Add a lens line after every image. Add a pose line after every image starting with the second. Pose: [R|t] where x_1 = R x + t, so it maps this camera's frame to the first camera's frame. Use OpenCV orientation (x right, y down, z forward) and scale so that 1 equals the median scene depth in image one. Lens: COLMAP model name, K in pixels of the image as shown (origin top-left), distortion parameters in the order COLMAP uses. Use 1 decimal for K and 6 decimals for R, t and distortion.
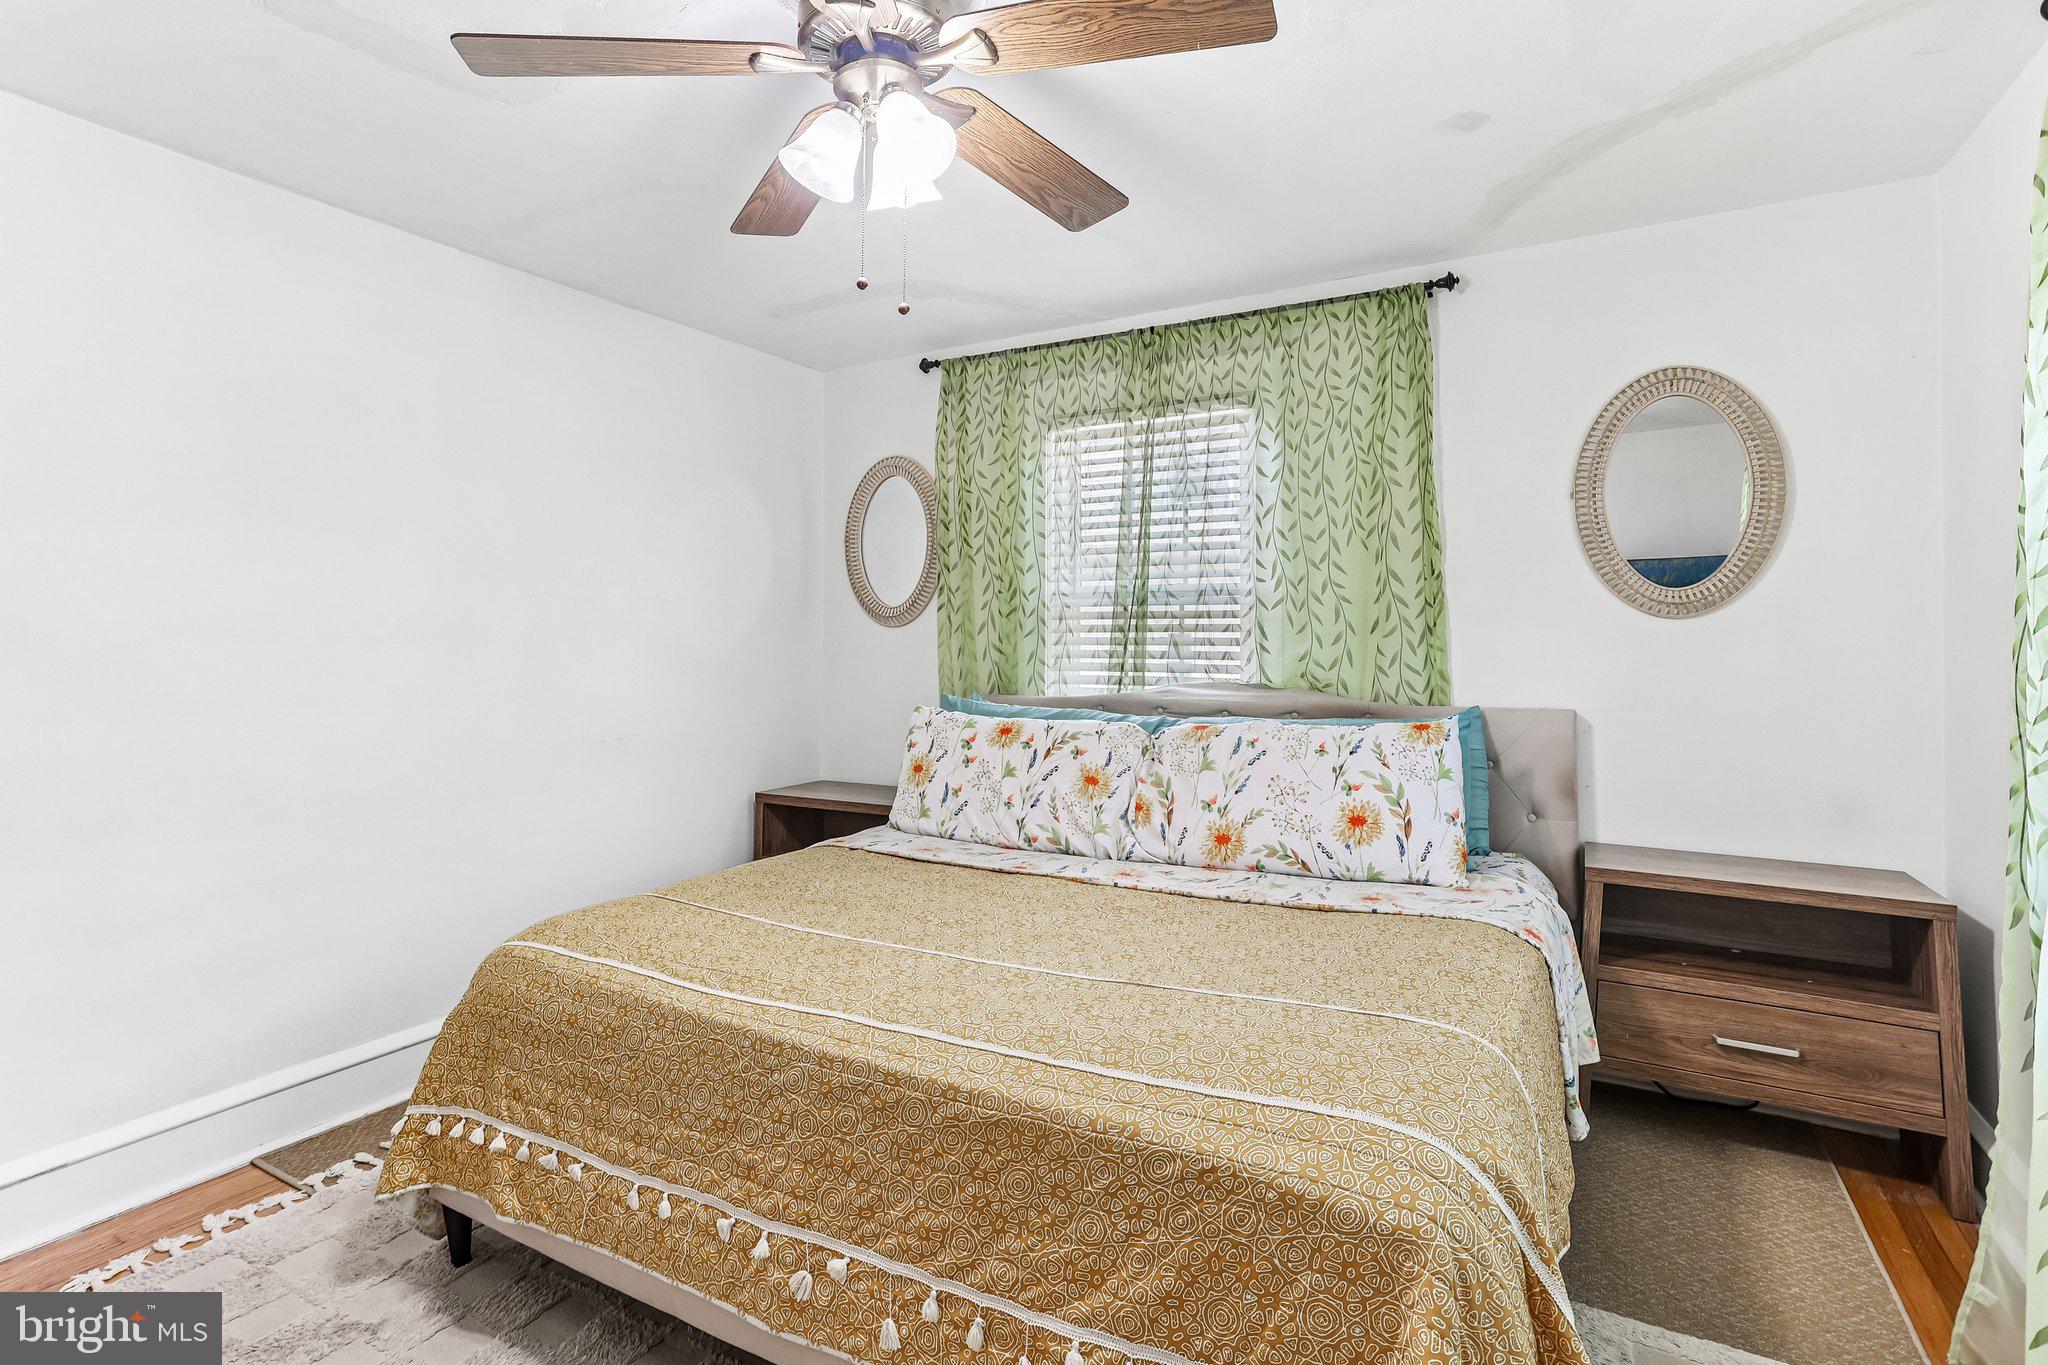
lens RADIAL K [[1015.4, 0, 1002.5], [0, 1015.4, 643.7], [0, 0, 1]] dist [-0.058395, 0.036076]
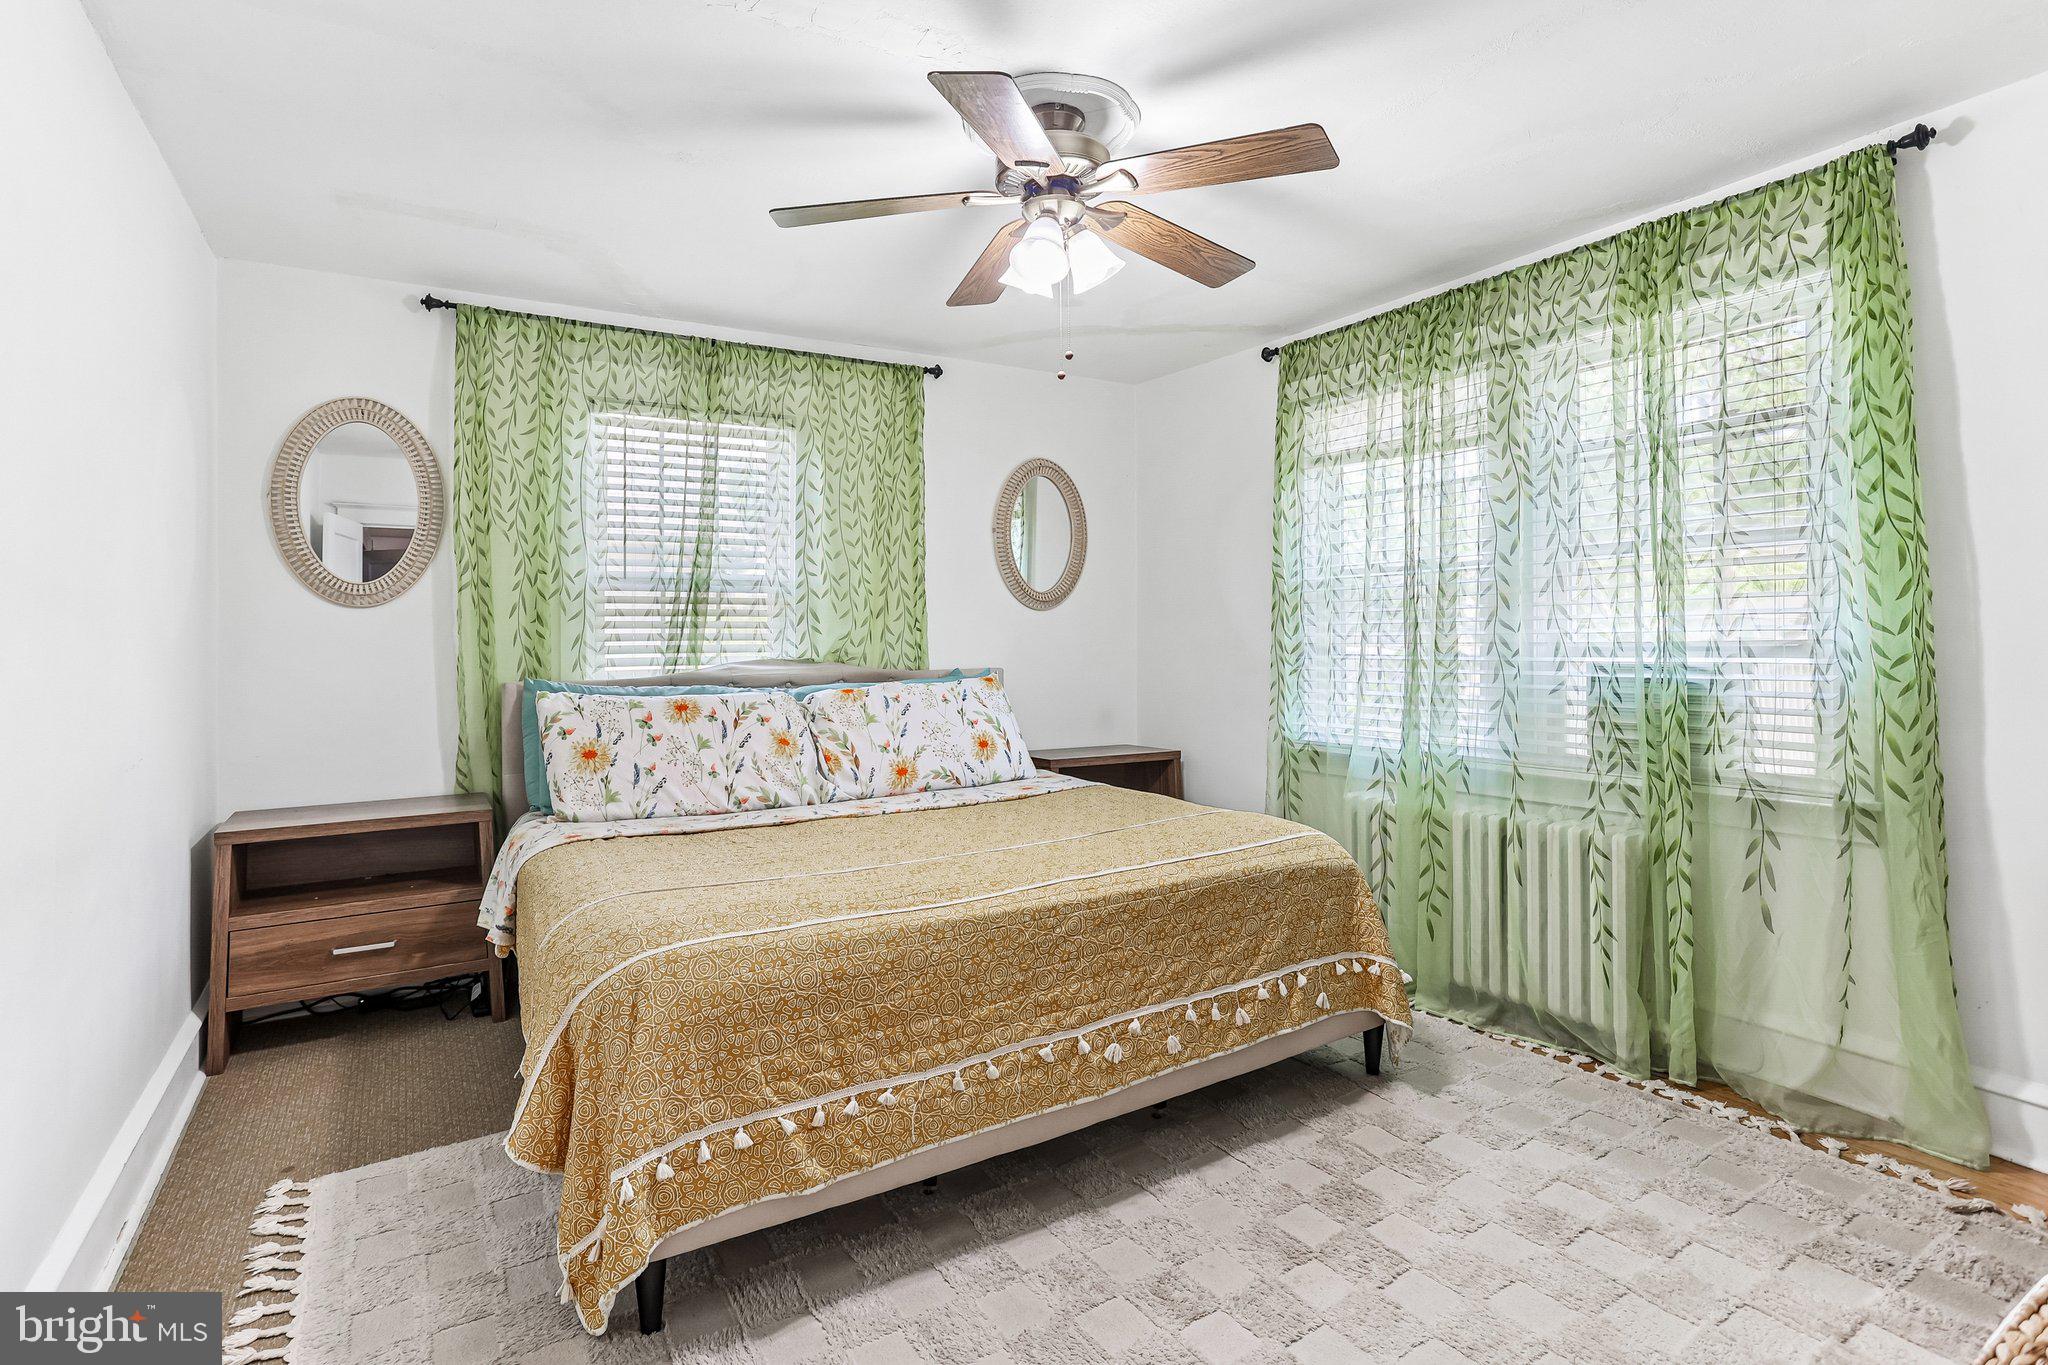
lens RADIAL K [[999.7, 0, 1023.1], [0, 999.7, 667.3], [0, 0, 1]] dist [-0.049832, 0.000334]
pose [[0.484700, -0.029660, 0.874178, -0.738236], [0.009178, 0.999542, 0.028825, 0.018853], [-0.874632, -0.005948, 0.484750, 0.203585]]
